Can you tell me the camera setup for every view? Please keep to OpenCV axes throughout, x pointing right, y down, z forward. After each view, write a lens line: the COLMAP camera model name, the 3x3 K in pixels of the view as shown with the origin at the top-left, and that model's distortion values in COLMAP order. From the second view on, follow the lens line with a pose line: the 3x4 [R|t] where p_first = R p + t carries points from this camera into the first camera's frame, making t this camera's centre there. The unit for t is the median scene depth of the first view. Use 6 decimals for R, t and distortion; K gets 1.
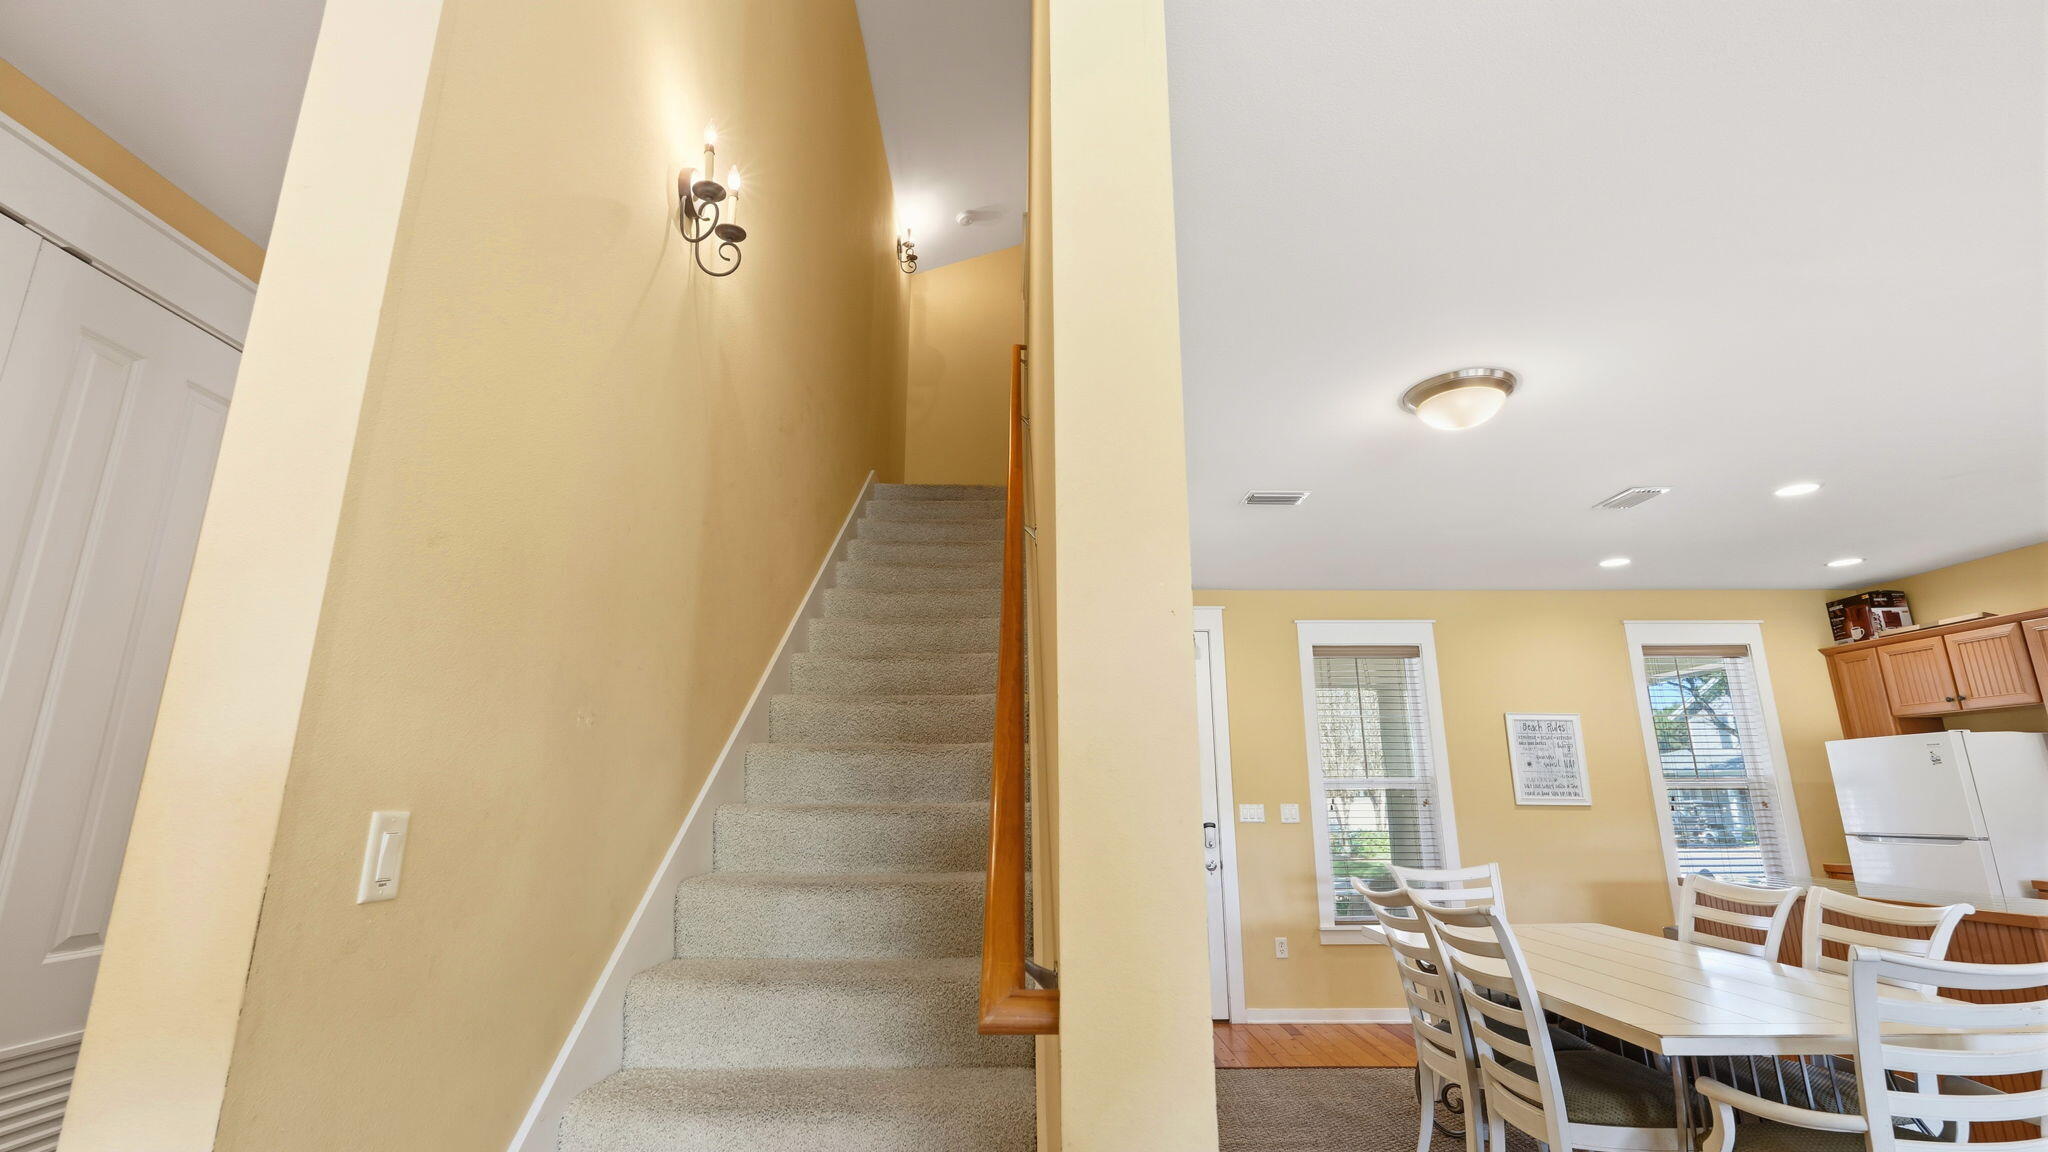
lens RADIAL K [[895.8, 0, 1009.7], [0, 895.8, 580.2], [0, 0, 1]] dist [-0.001753, -0.000077]
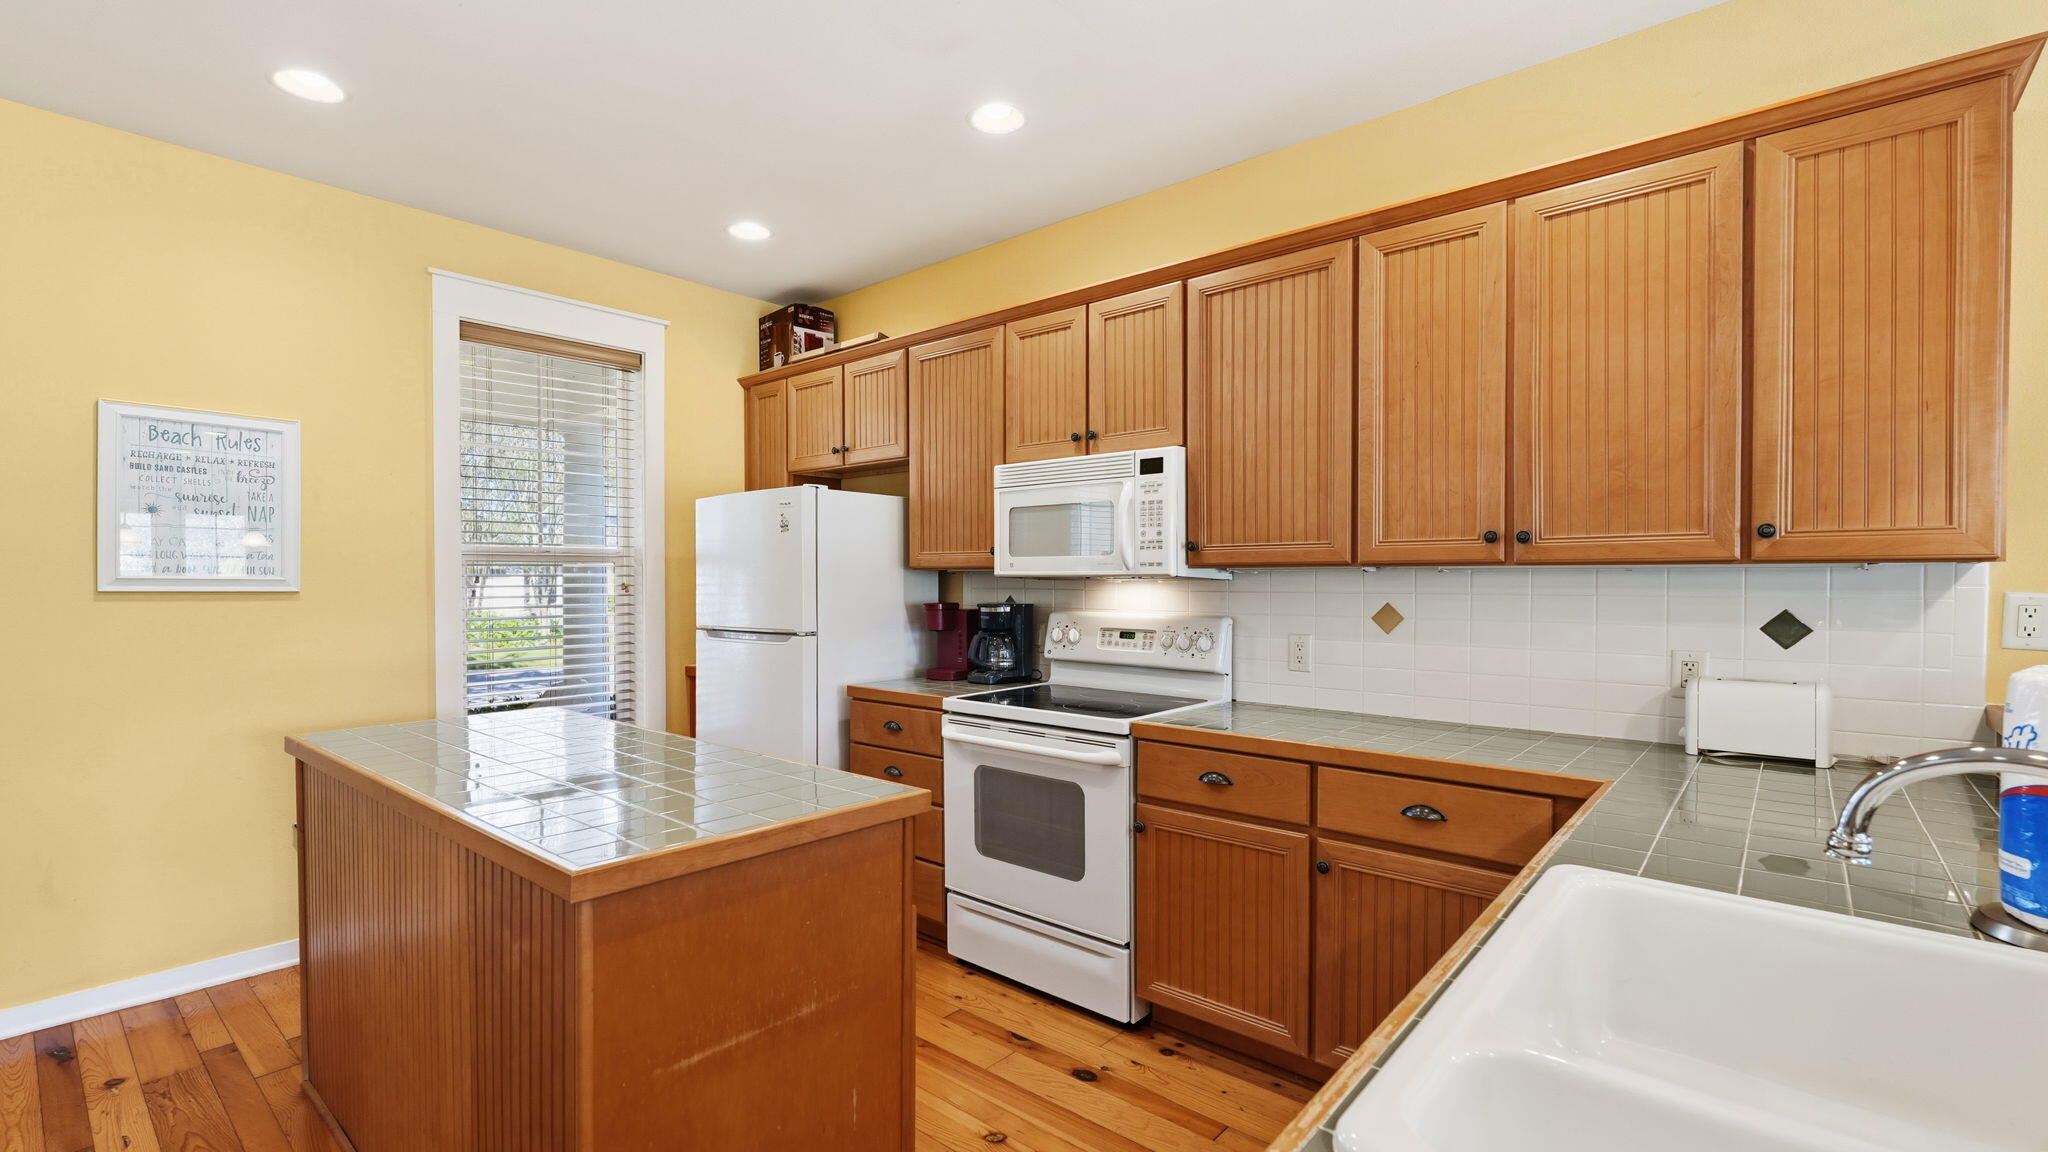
lens RADIAL K [[895.8, 0, 1016.9], [0, 895.8, 591.8], [0, 0, 1]] dist [-0.001753, -0.000077]
pose [[0.664160, -0.010584, 0.747516, 0.537703], [-0.178913, 0.968593, 0.172677, 0.083063], [-0.725866, -0.248426, 0.641407, 0.345896]]
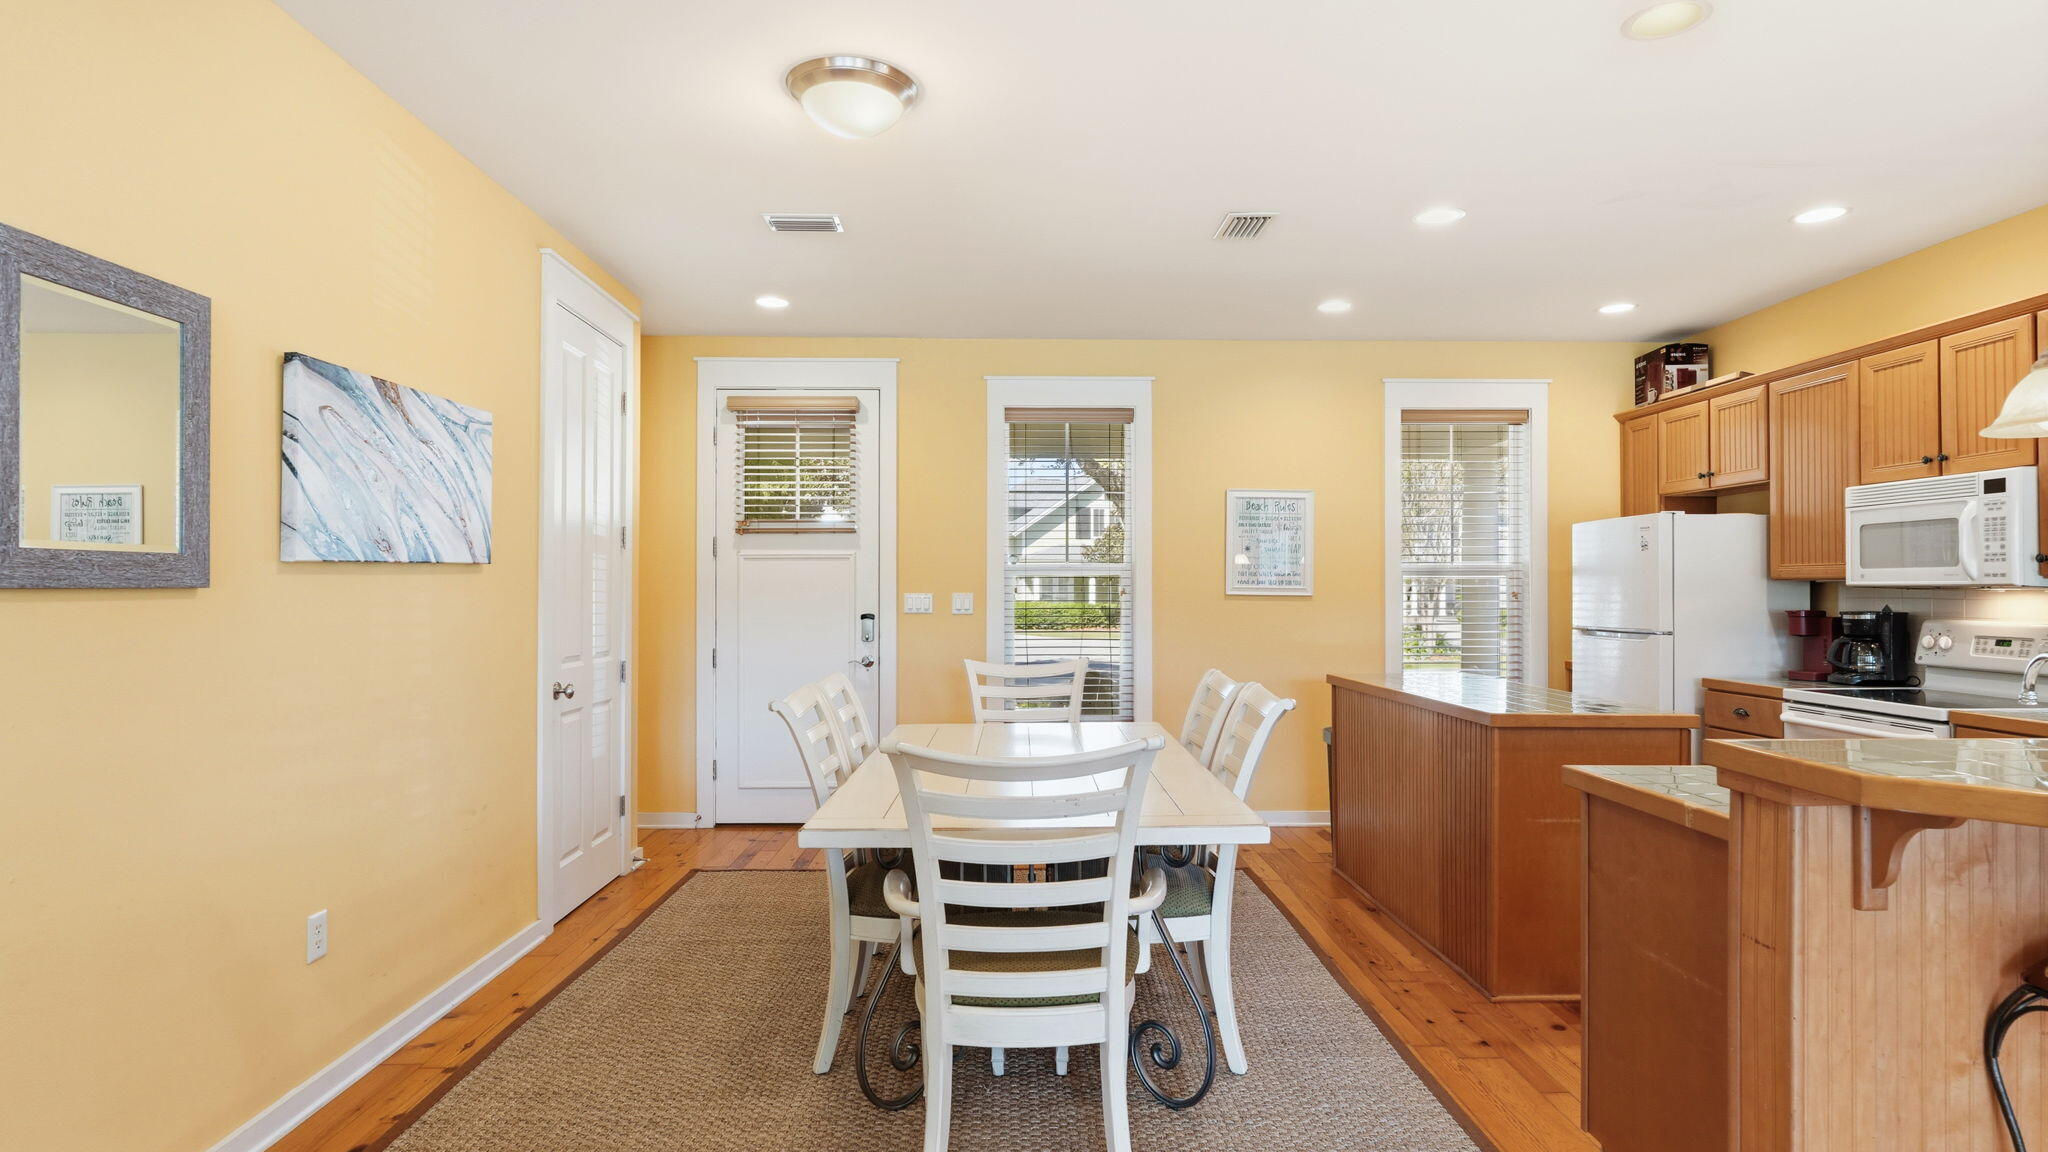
lens RADIAL K [[1100.3, 0, 1025.0], [0, 1100.3, 578.8], [0, 0, 1]] dist [0.002910, 0.000011]
pose [[0.999910, 0.002943, 0.013118, 0.359673], [-0.005880, 0.973218, 0.229811, -0.007156], [-0.012091, -0.229867, 0.973147, -0.029781]]
